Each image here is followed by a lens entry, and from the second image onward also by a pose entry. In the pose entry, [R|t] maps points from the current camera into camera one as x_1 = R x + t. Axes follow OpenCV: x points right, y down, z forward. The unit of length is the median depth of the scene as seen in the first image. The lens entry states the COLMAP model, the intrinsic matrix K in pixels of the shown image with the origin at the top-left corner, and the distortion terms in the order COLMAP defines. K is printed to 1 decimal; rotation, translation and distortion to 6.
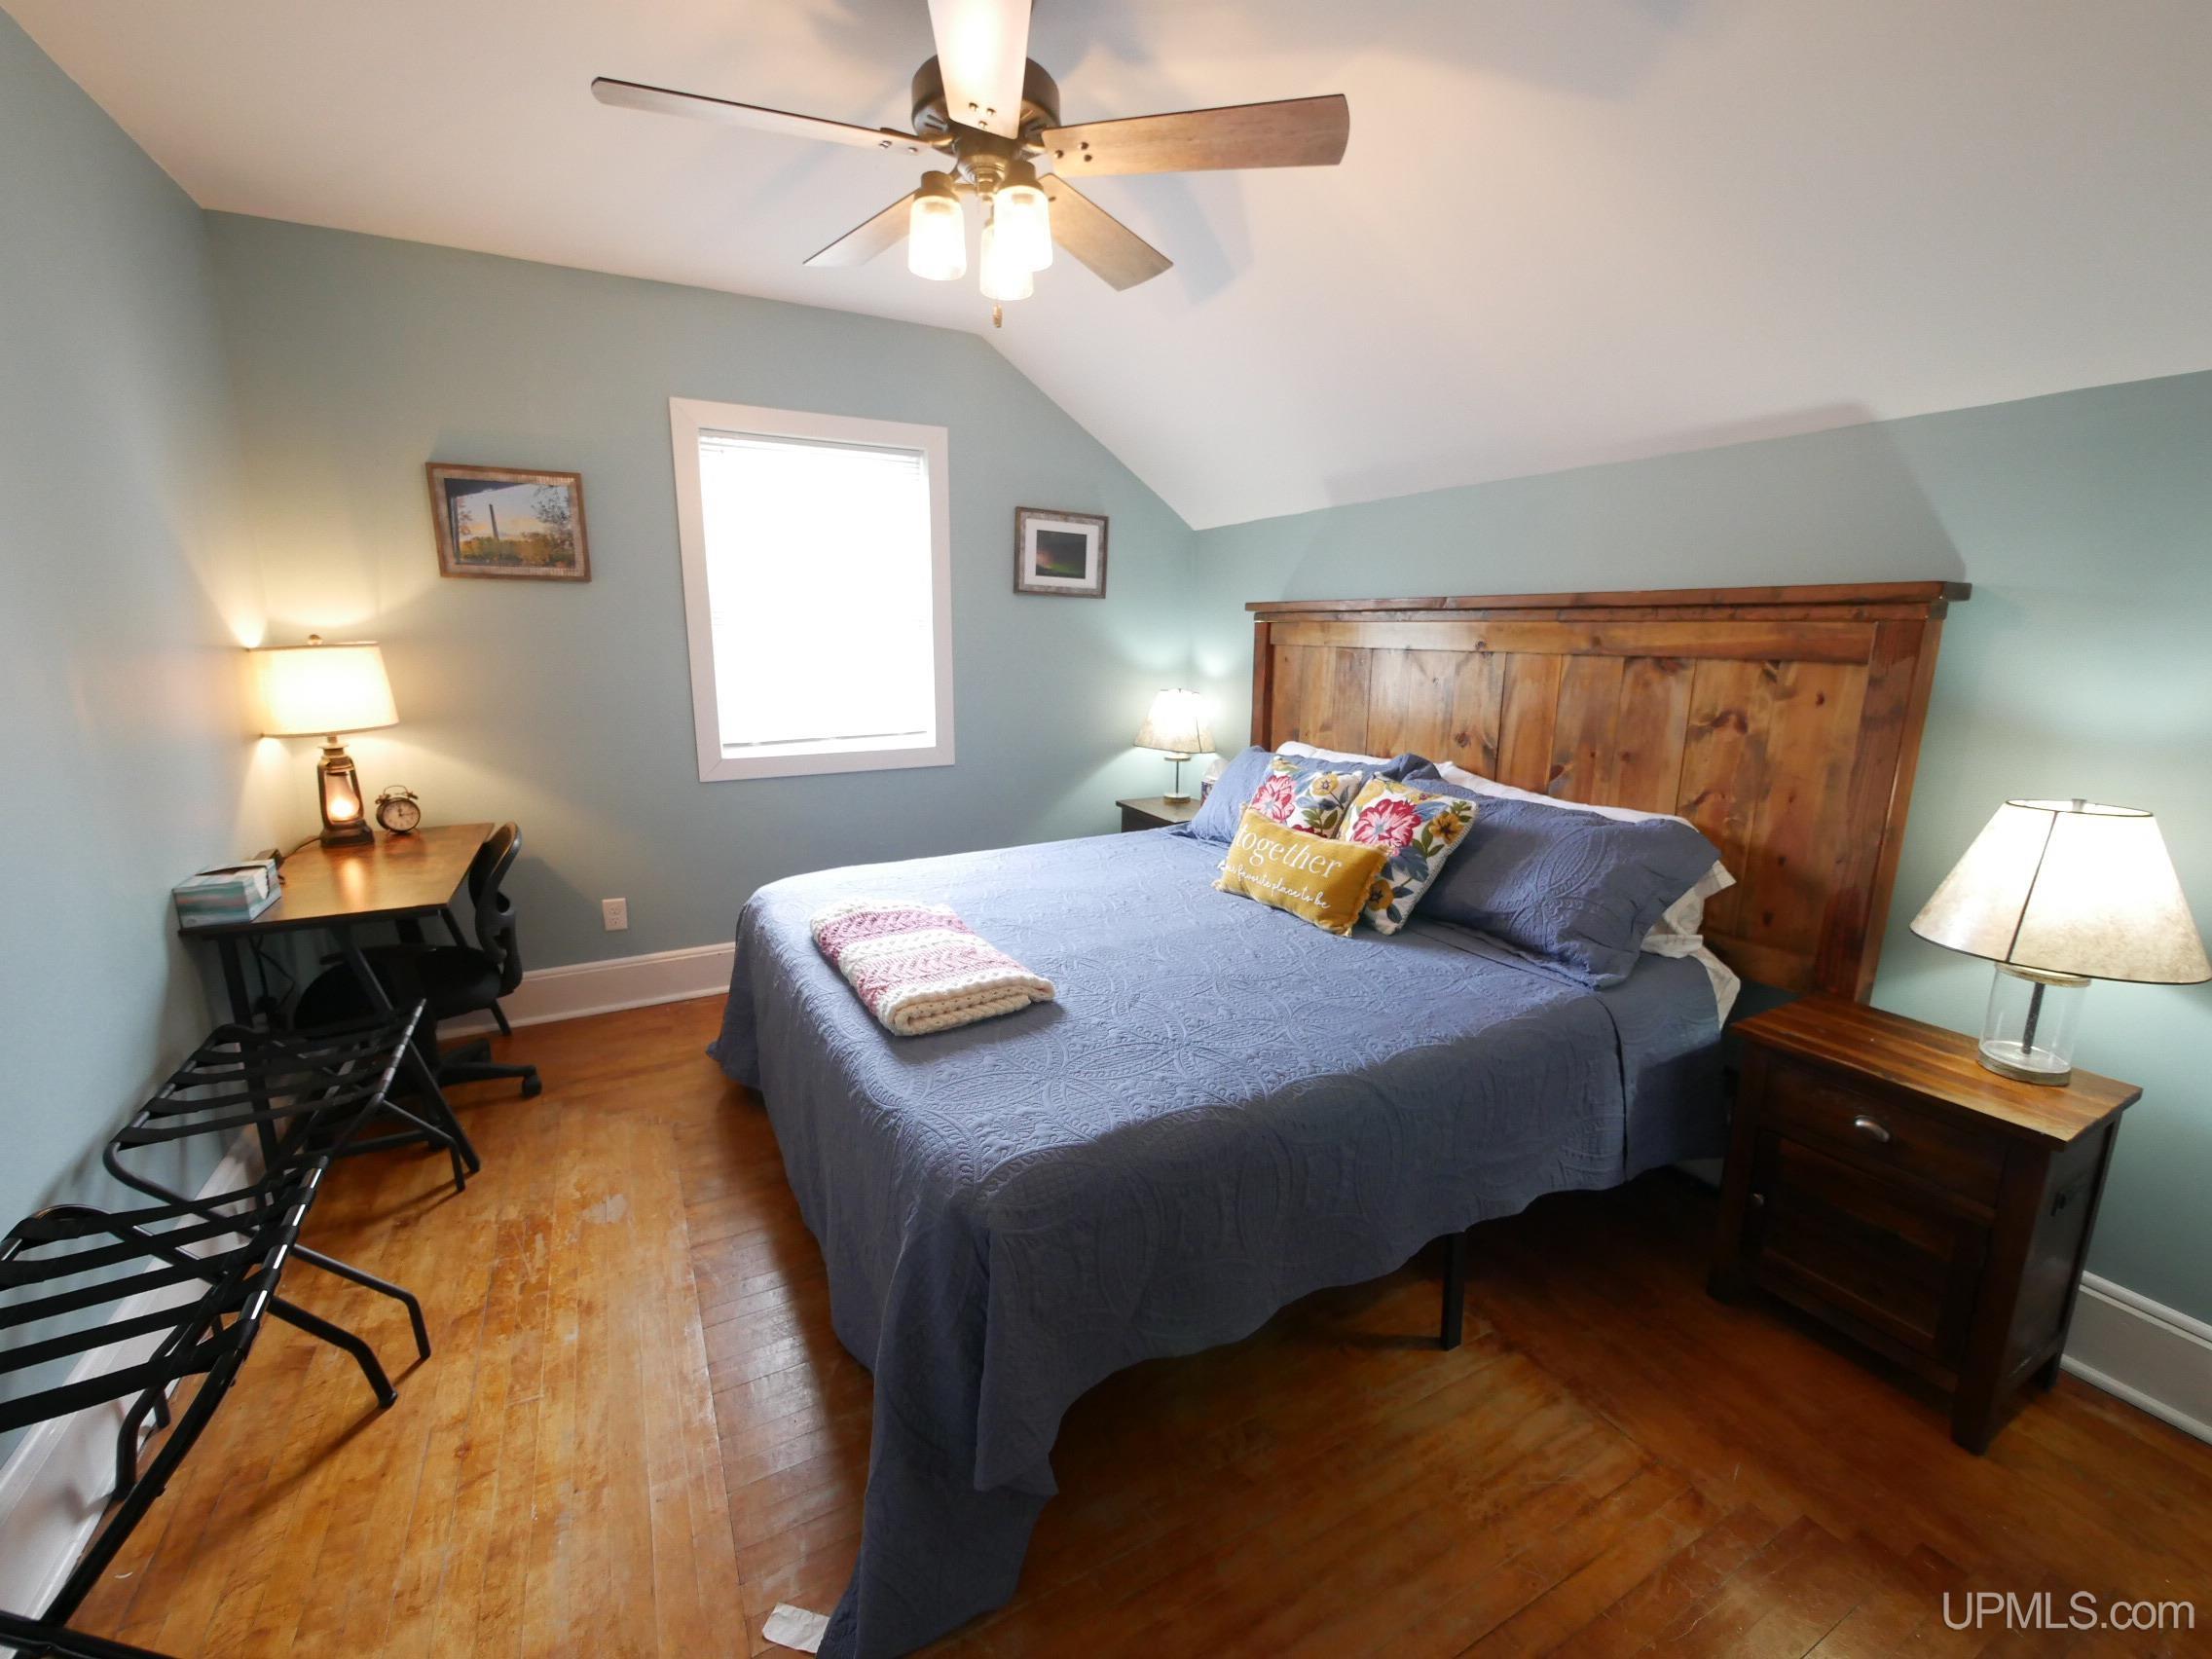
lens RADIAL K [[919.3, 0, 1102.2], [0, 919.3, 821.3], [0, 0, 1]] dist [-0.006728, 0.000067]
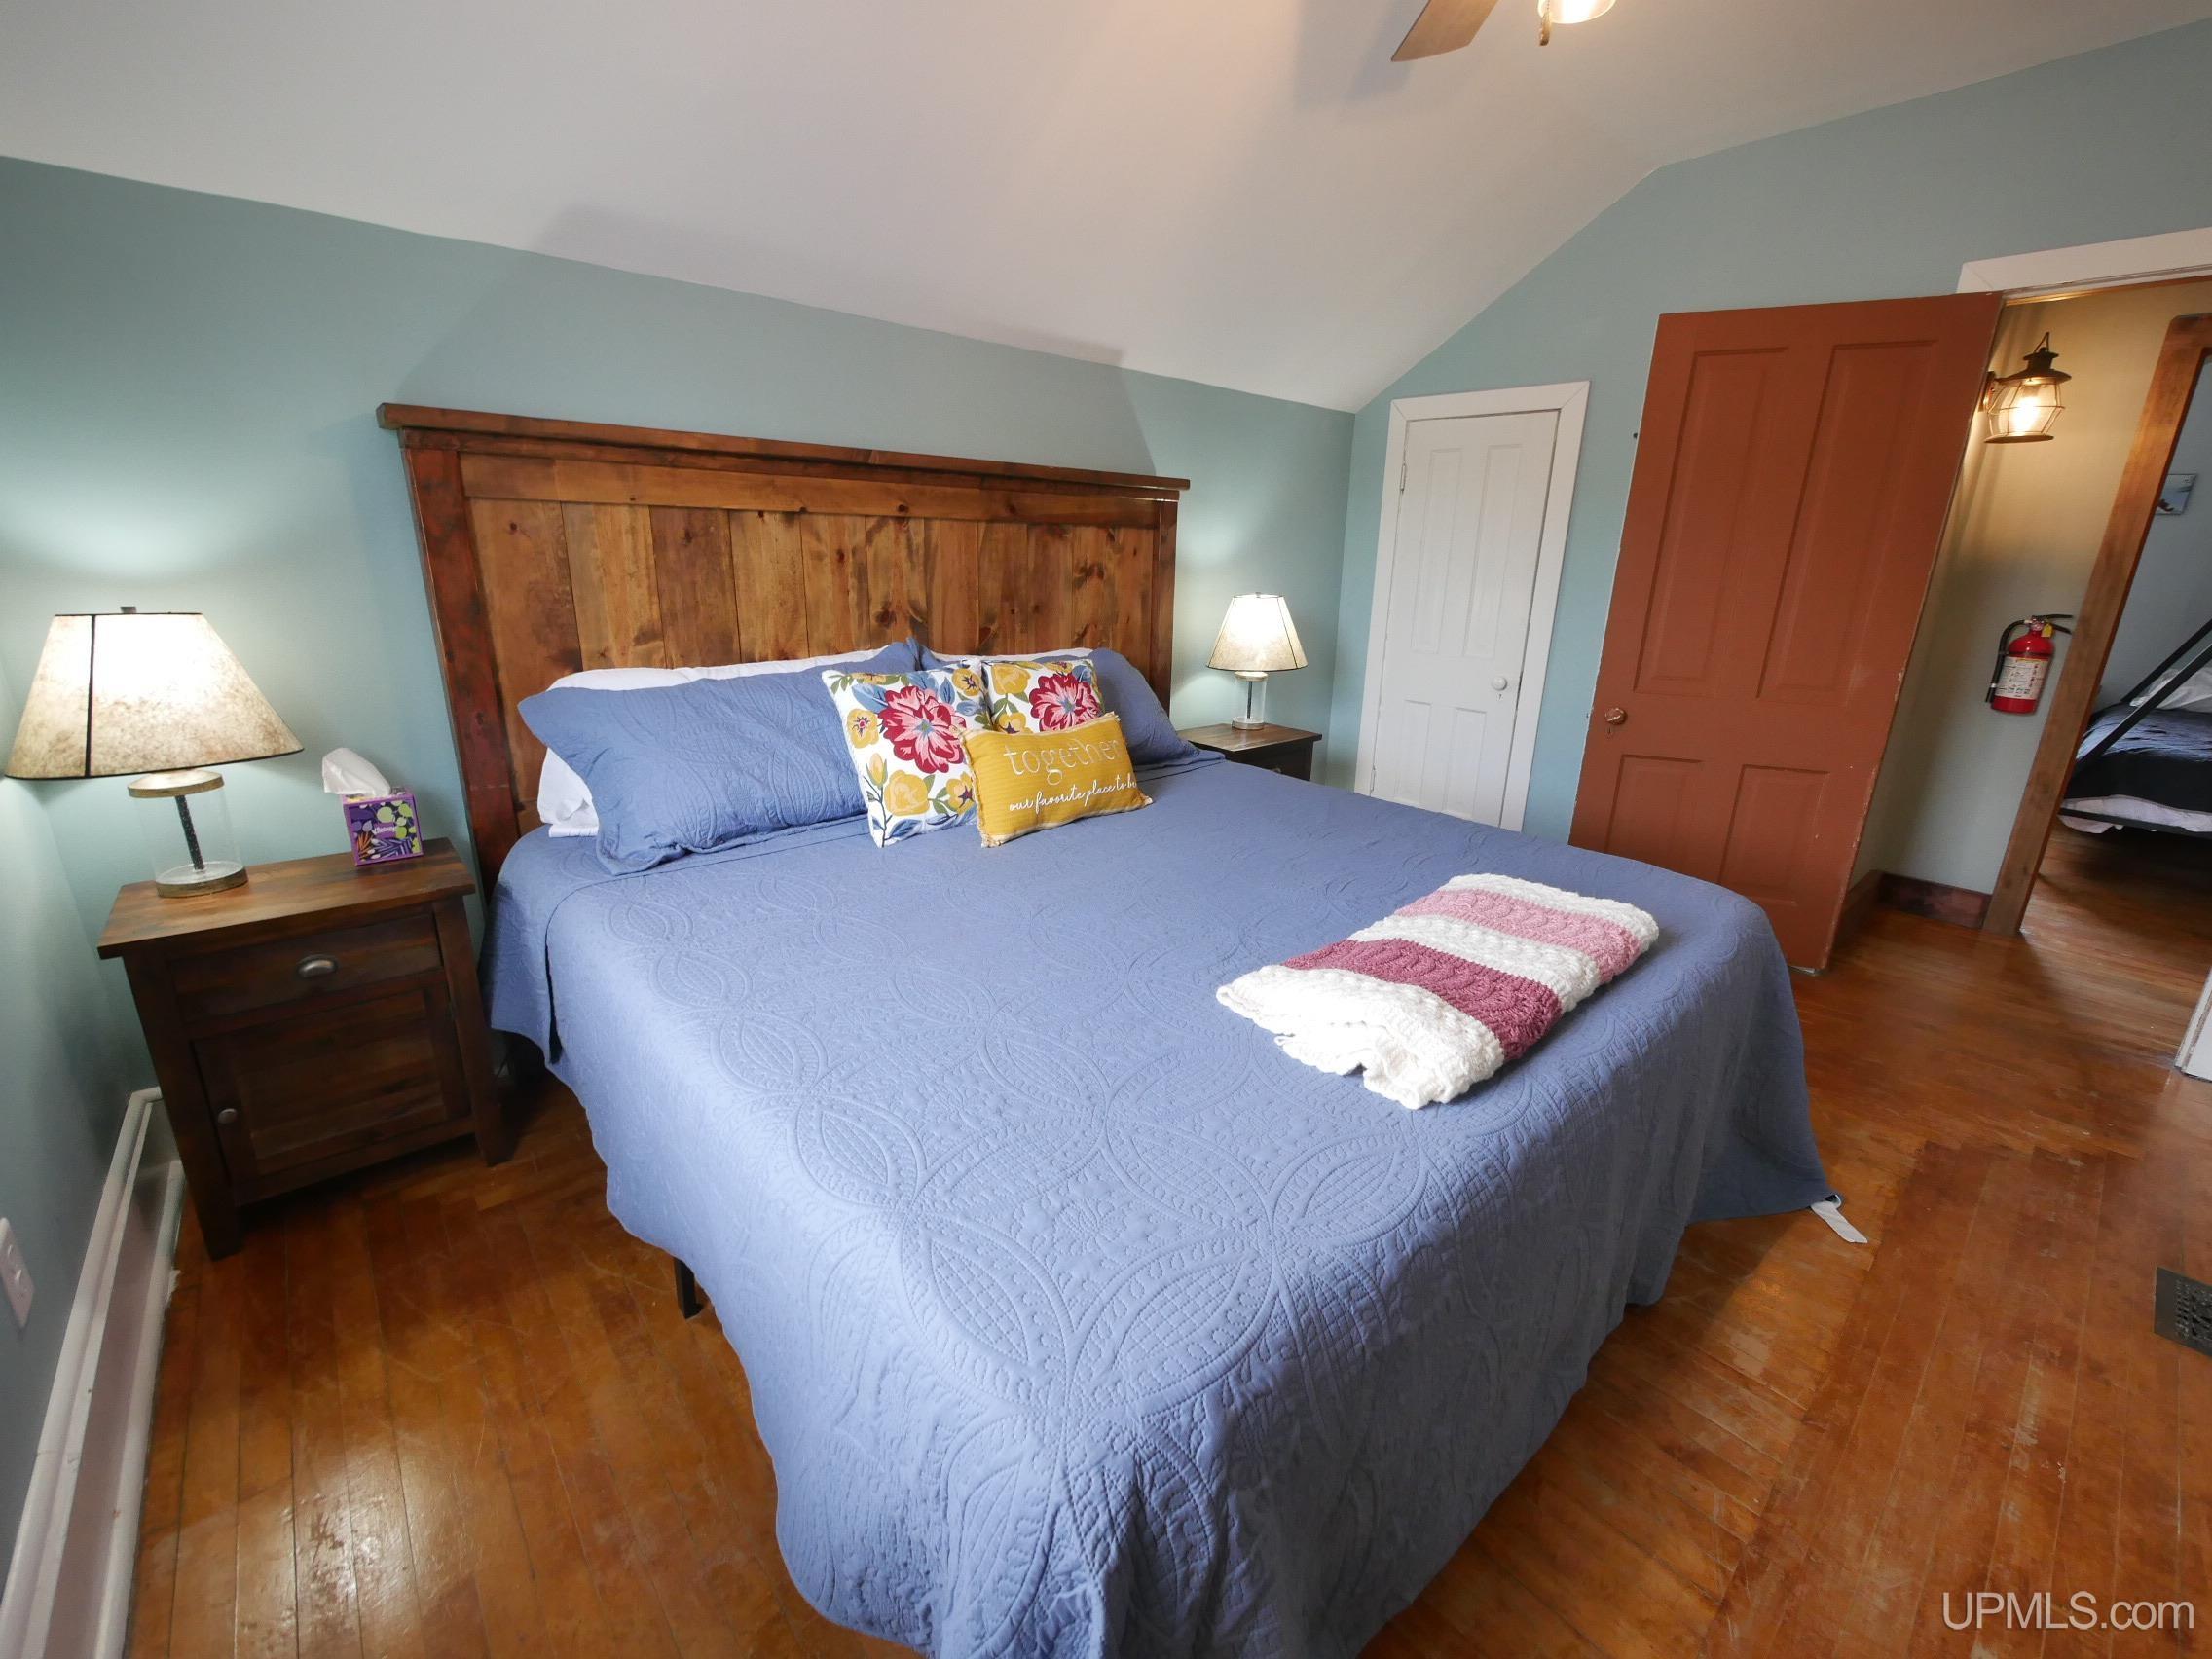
lens RADIAL K [[919.3, 0, 1102.2], [0, 919.3, 821.3], [0, 0, 1]] dist [-0.006728, 0.000067]
pose [[-0.226448, -0.290212, 0.929784, -0.622680], [0.175241, 0.926865, 0.331981, -0.188303], [-0.958129, 0.238113, -0.159030, 1.120658]]
